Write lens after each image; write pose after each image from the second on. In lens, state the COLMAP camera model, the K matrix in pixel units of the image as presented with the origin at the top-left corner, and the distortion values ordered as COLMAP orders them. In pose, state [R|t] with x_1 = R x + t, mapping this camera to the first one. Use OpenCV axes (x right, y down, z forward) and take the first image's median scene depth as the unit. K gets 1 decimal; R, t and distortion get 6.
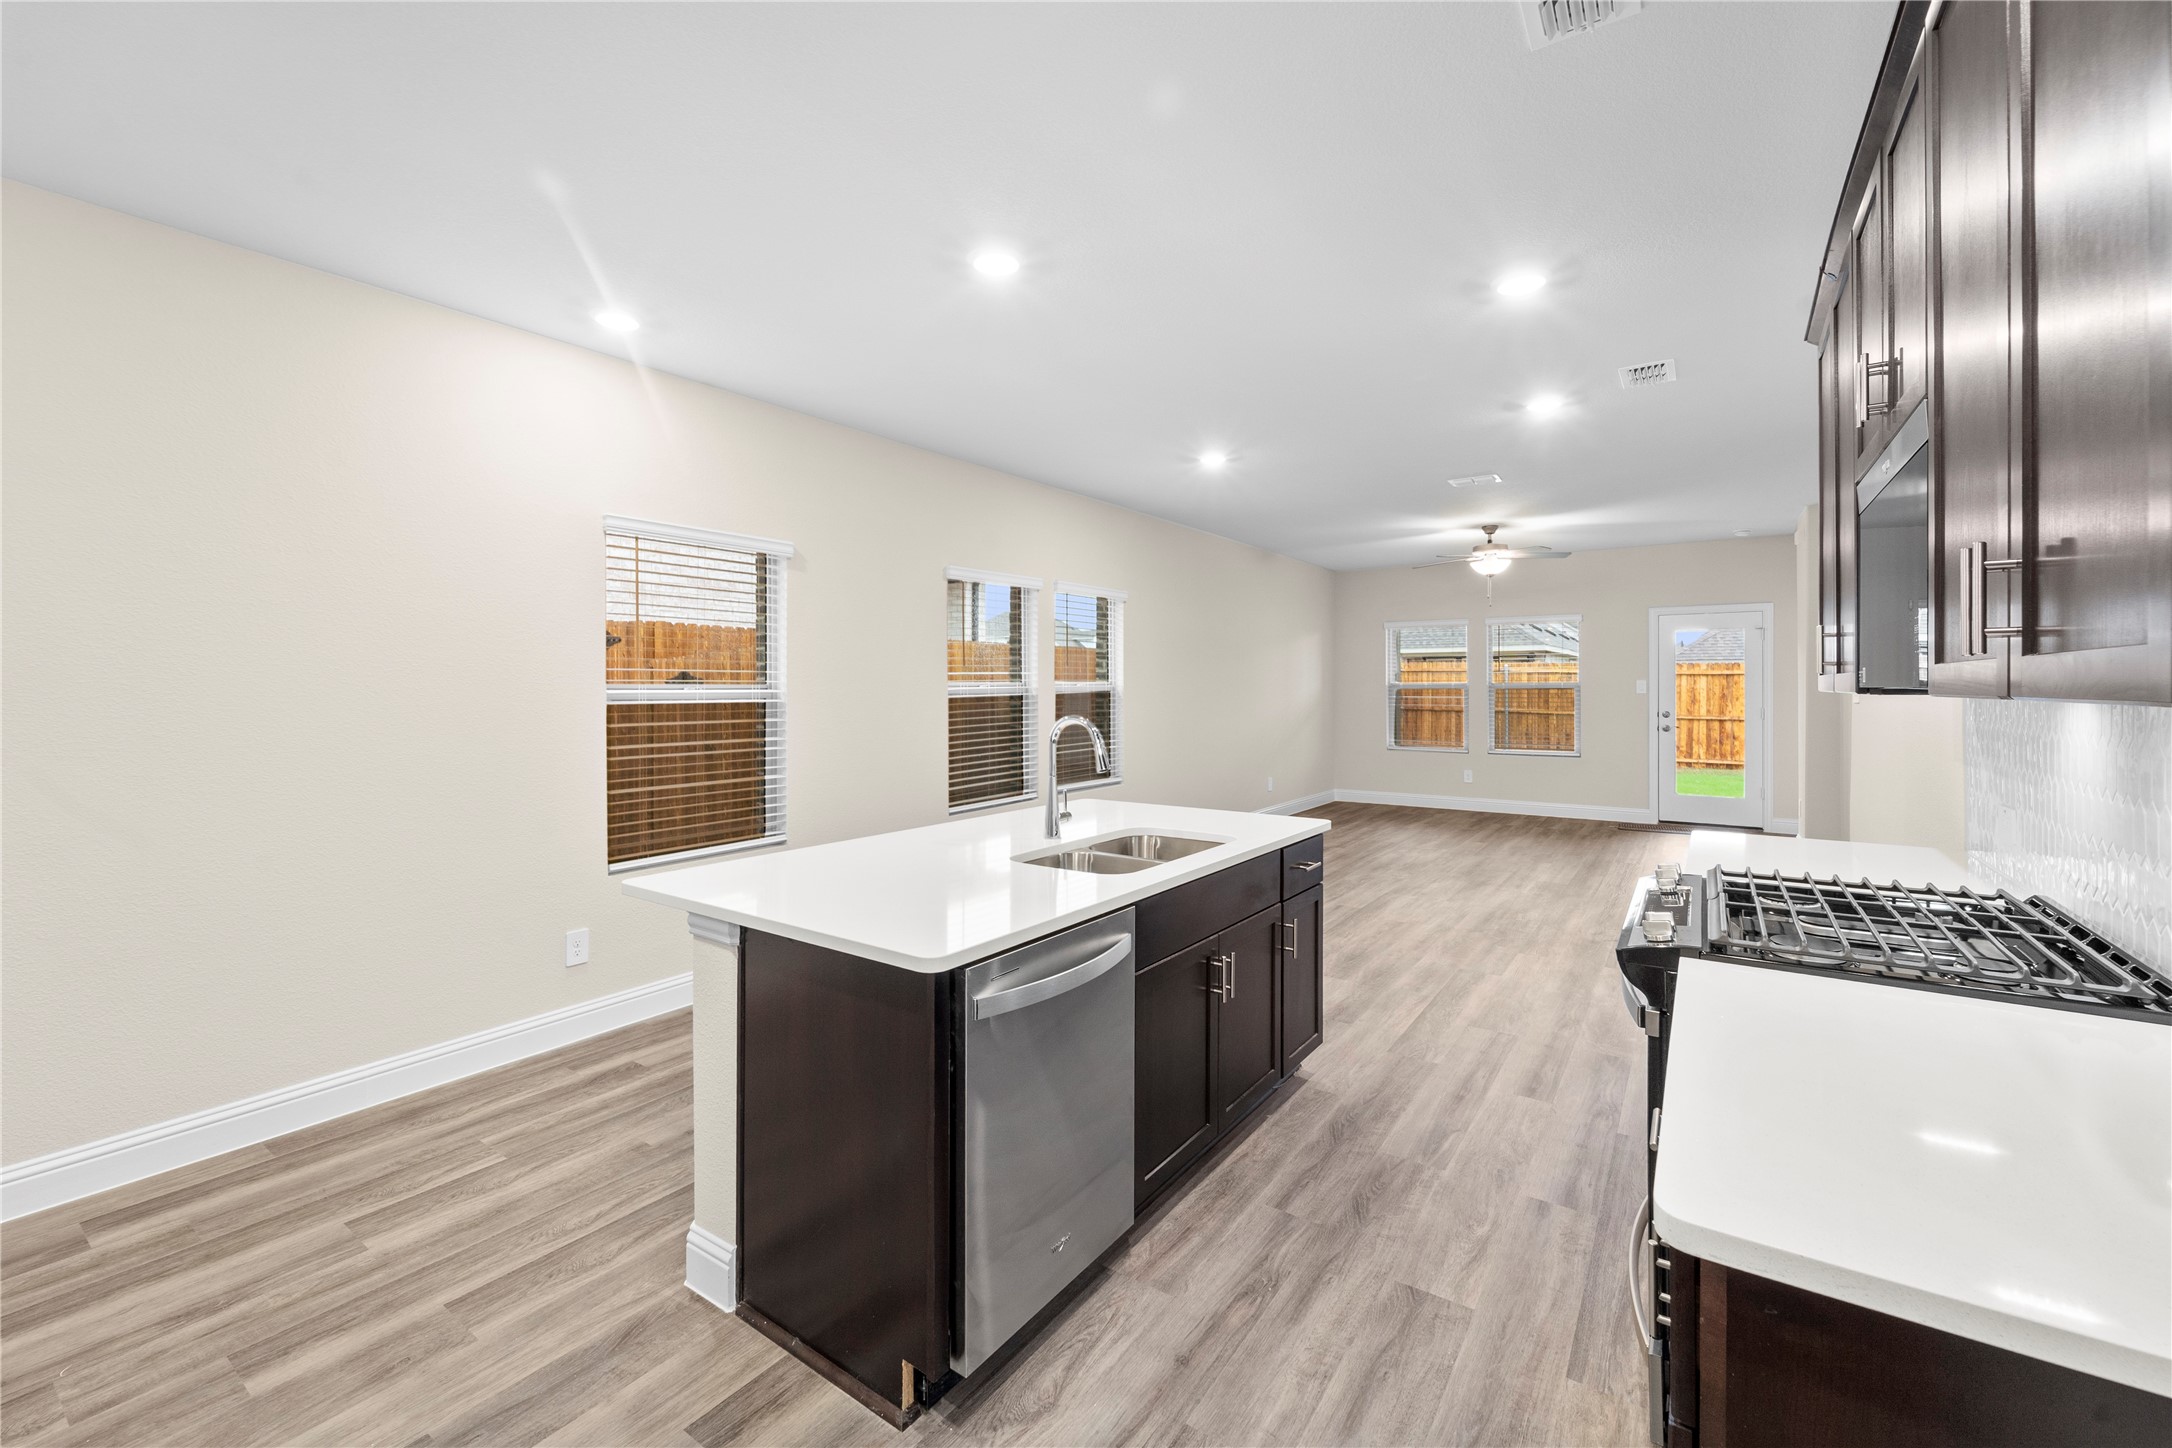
lens RADIAL K [[891.9, 0, 1063.6], [0, 891.9, 714.5], [0, 0, 1]] dist [0.005801, -0.002778]
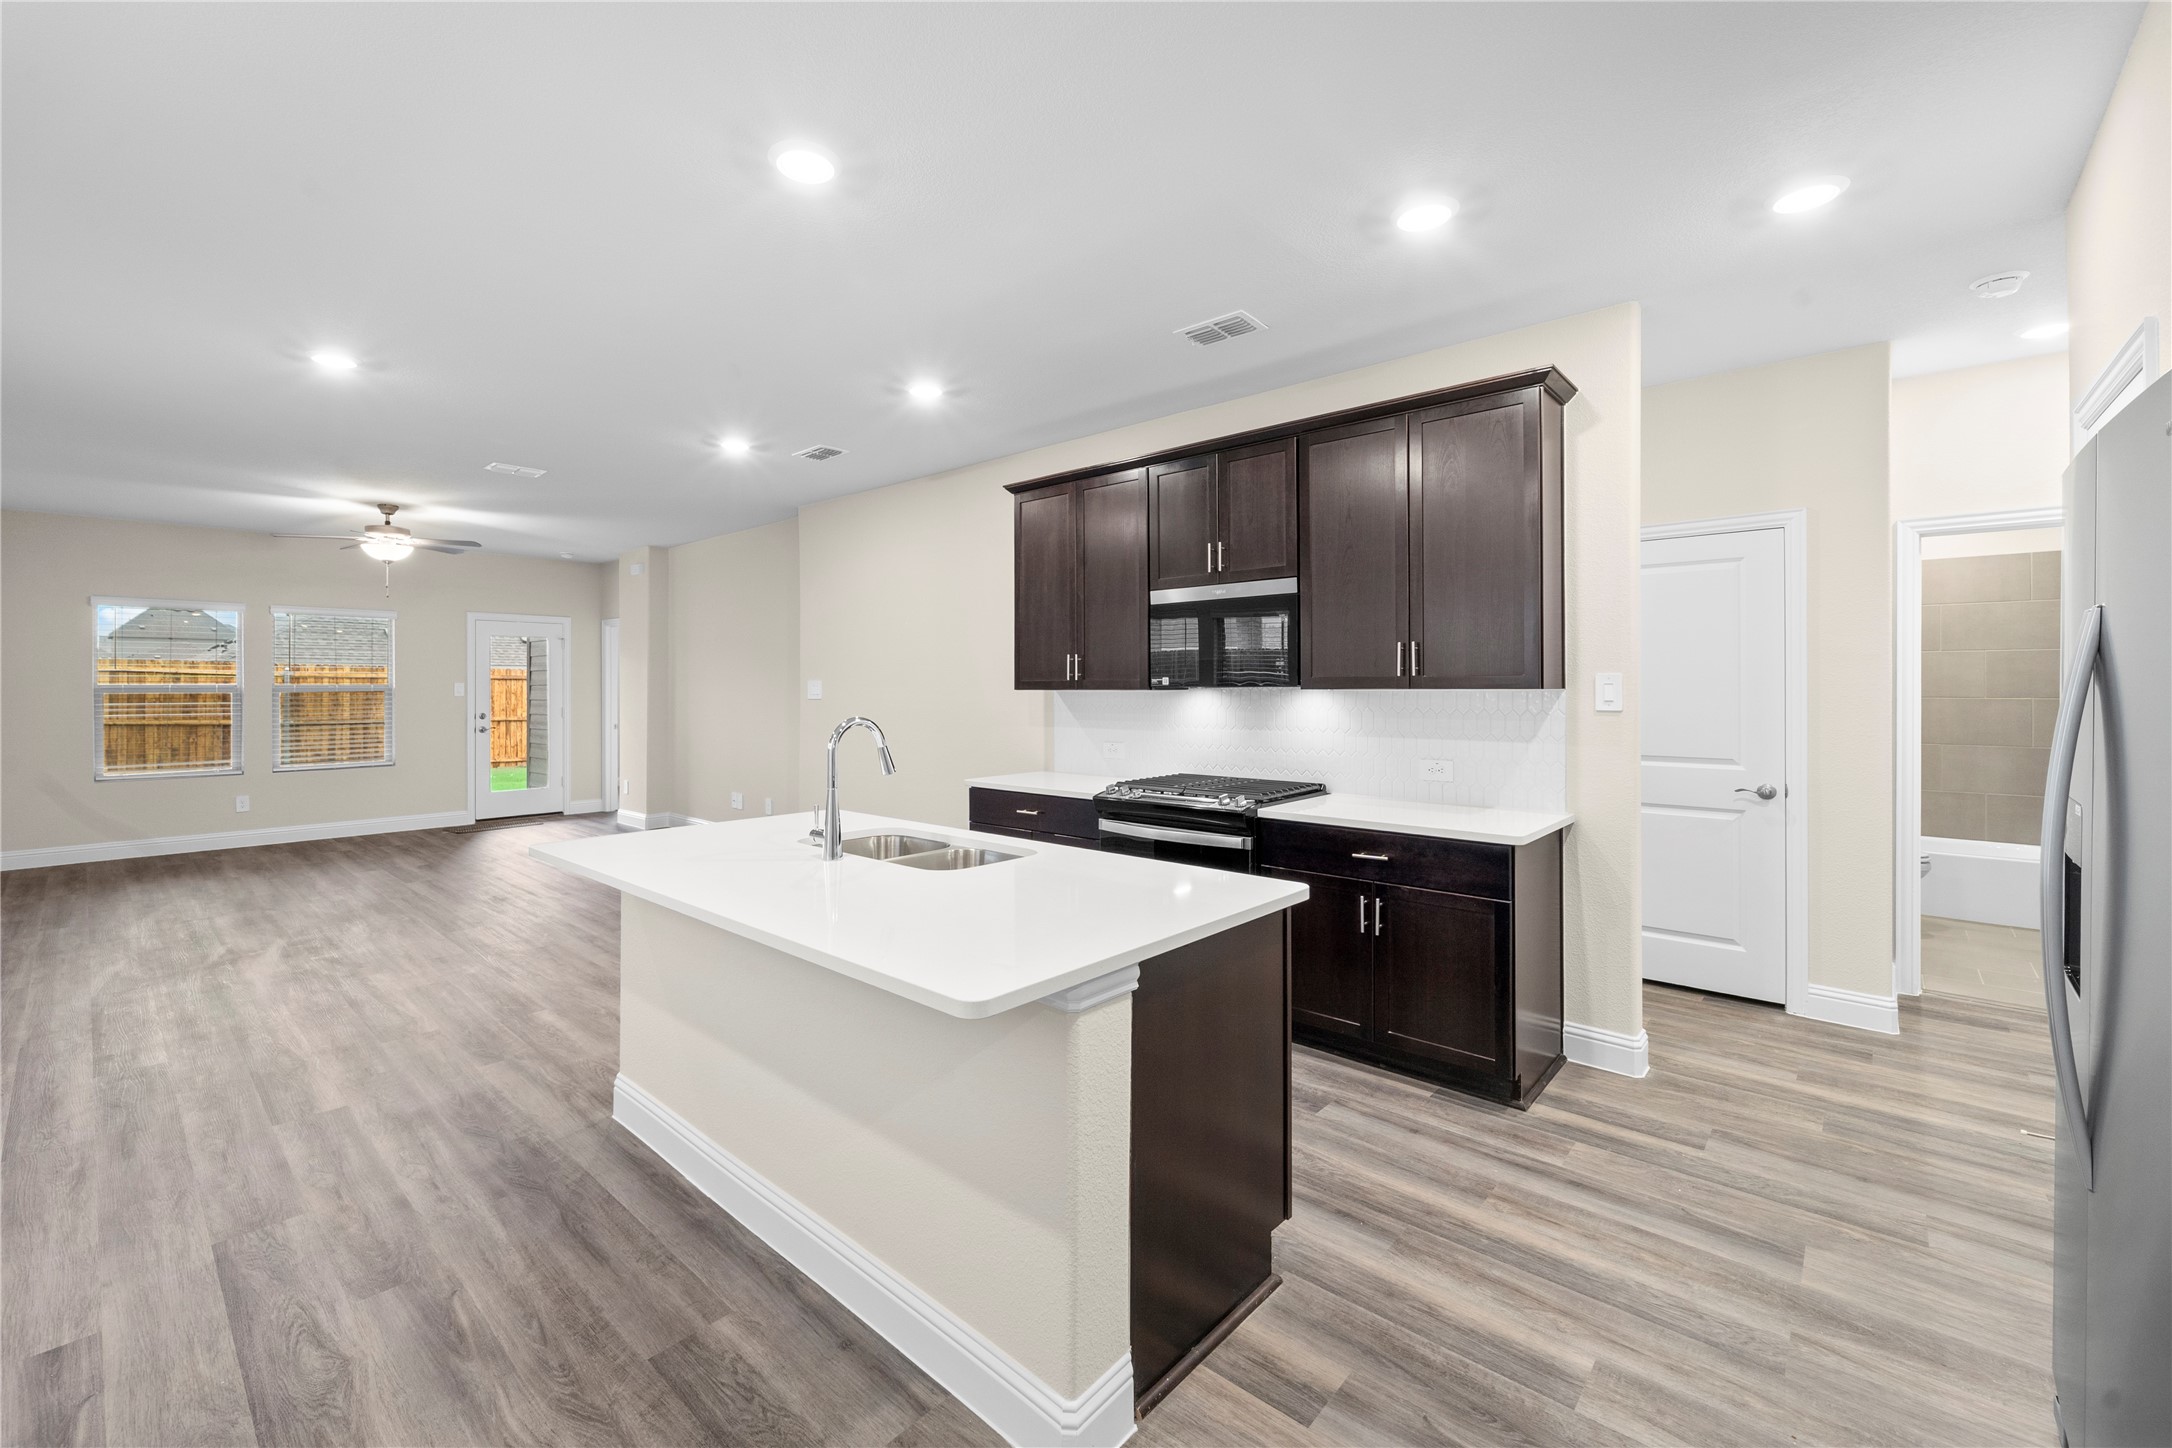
lens RADIAL K [[891.9, 0, 1069.6], [0, 891.9, 684.2], [0, 0, 1]] dist [0.005801, -0.002778]
pose [[0.113253, 0.004431, 0.993556, -0.803487], [0.033200, 0.999415, -0.008241, -0.017491], [-0.993011, 0.033919, 0.113039, 0.620977]]
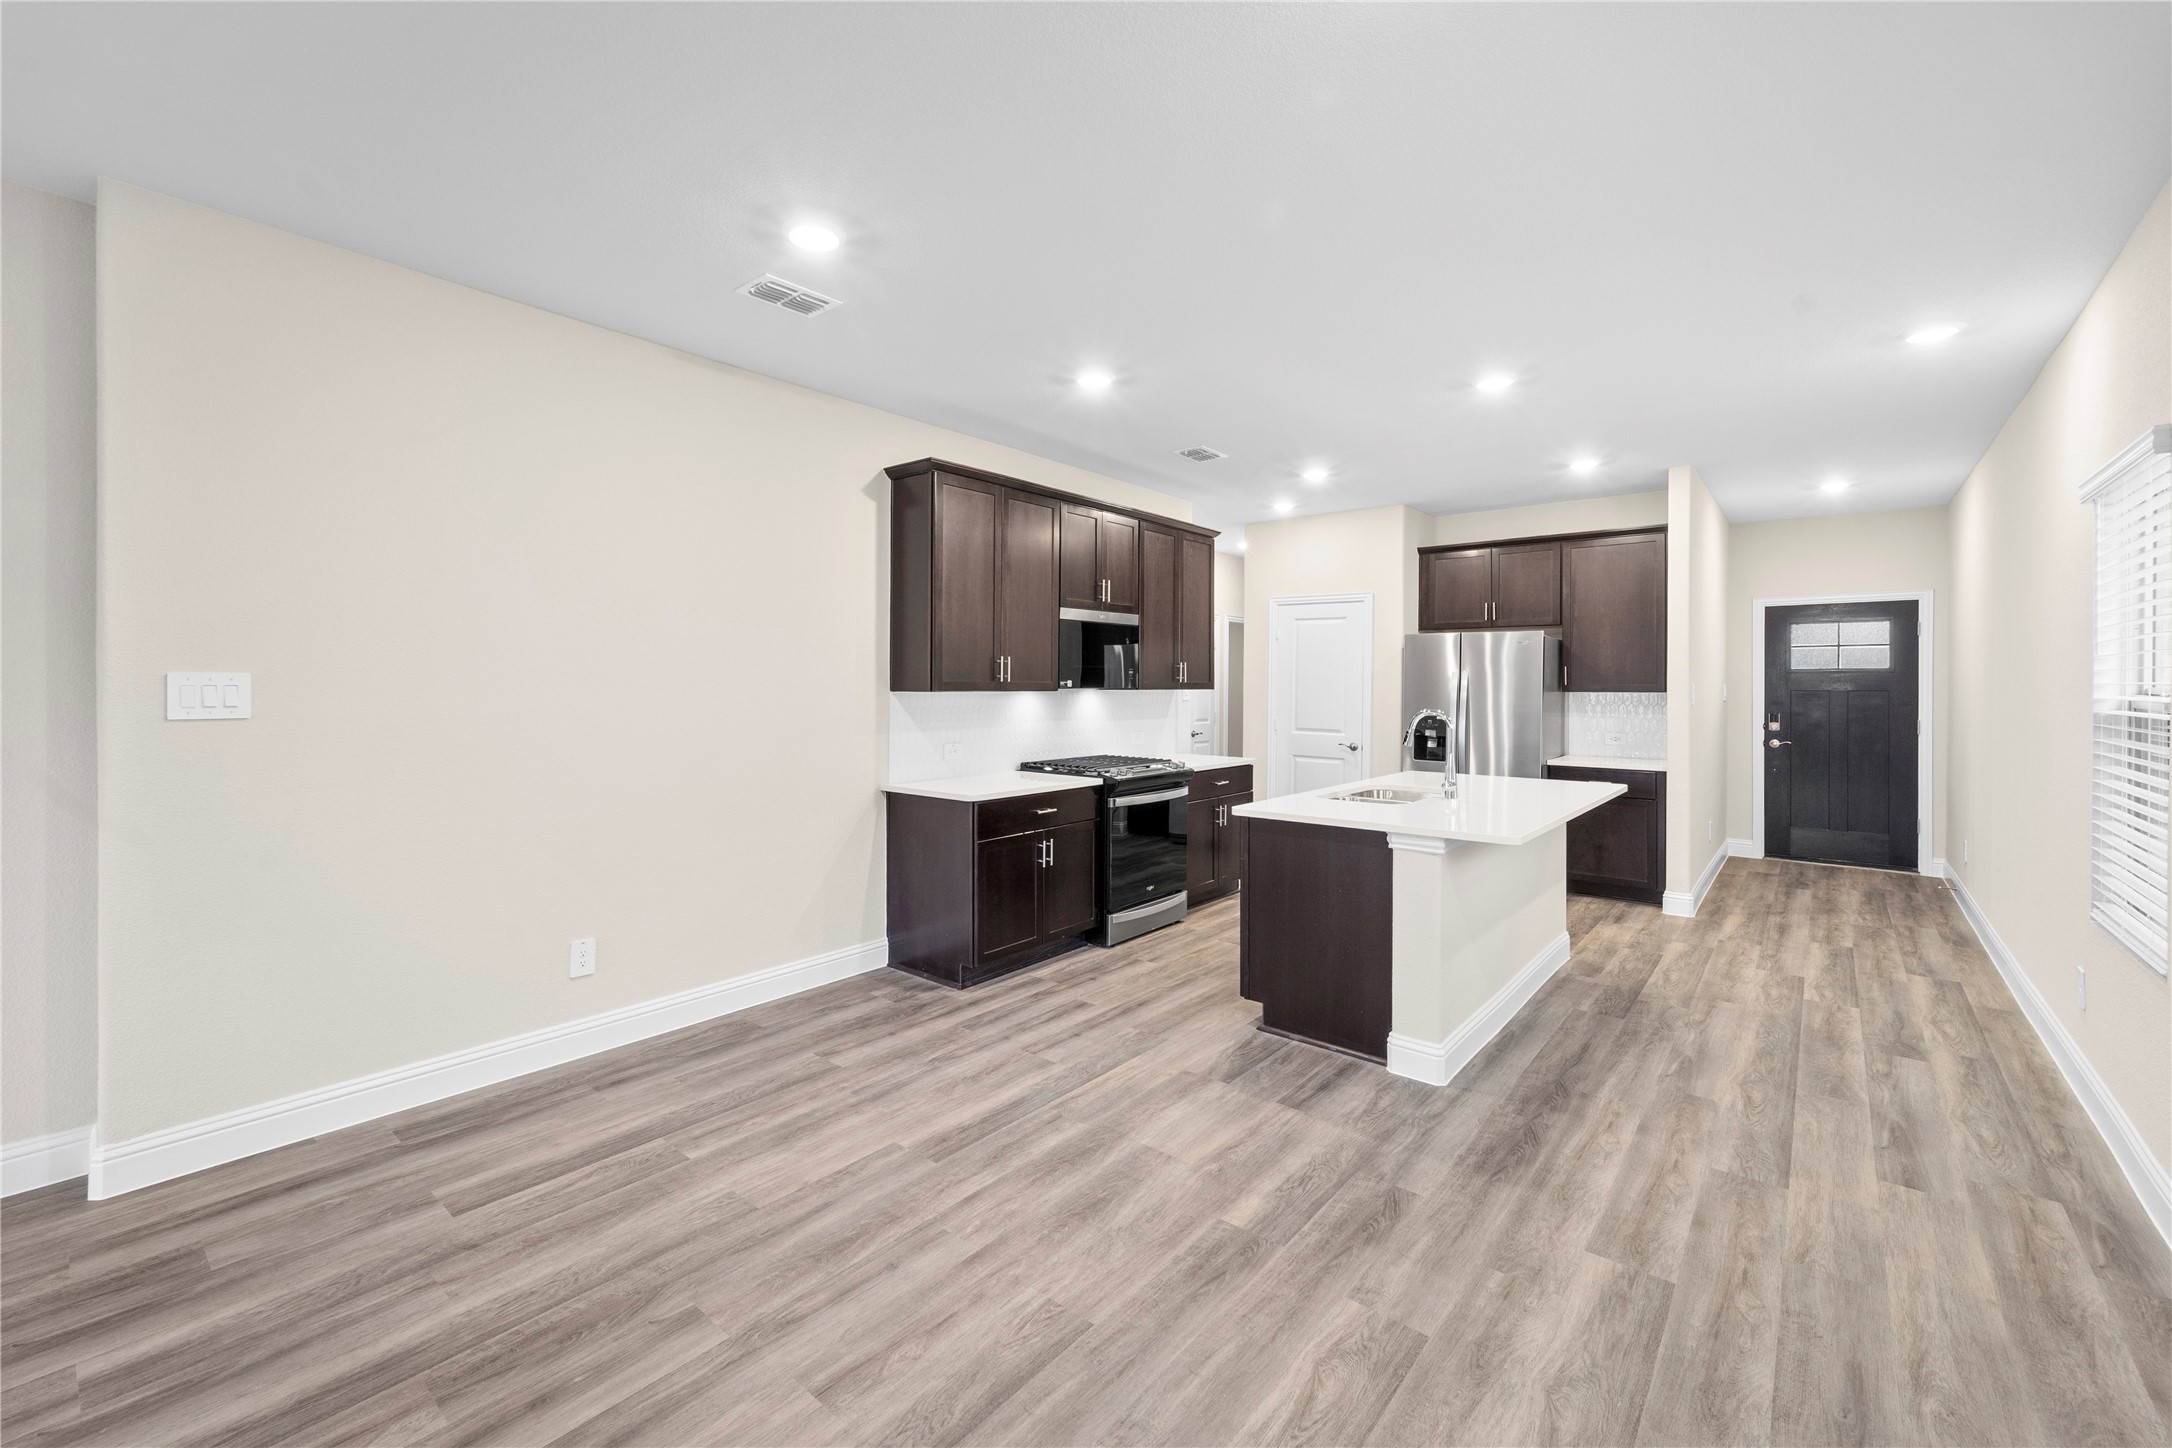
lens RADIAL K [[891.9, 0, 1058.5], [0, 891.9, 686.8], [0, 0, 1]] dist [0.005801, -0.002778]
pose [[-0.996139, -0.001040, 0.087783, 0.447901], [0.001900, 0.999440, 0.033404, -0.078149], [-0.087768, 0.033441, -0.995579, 2.285049]]
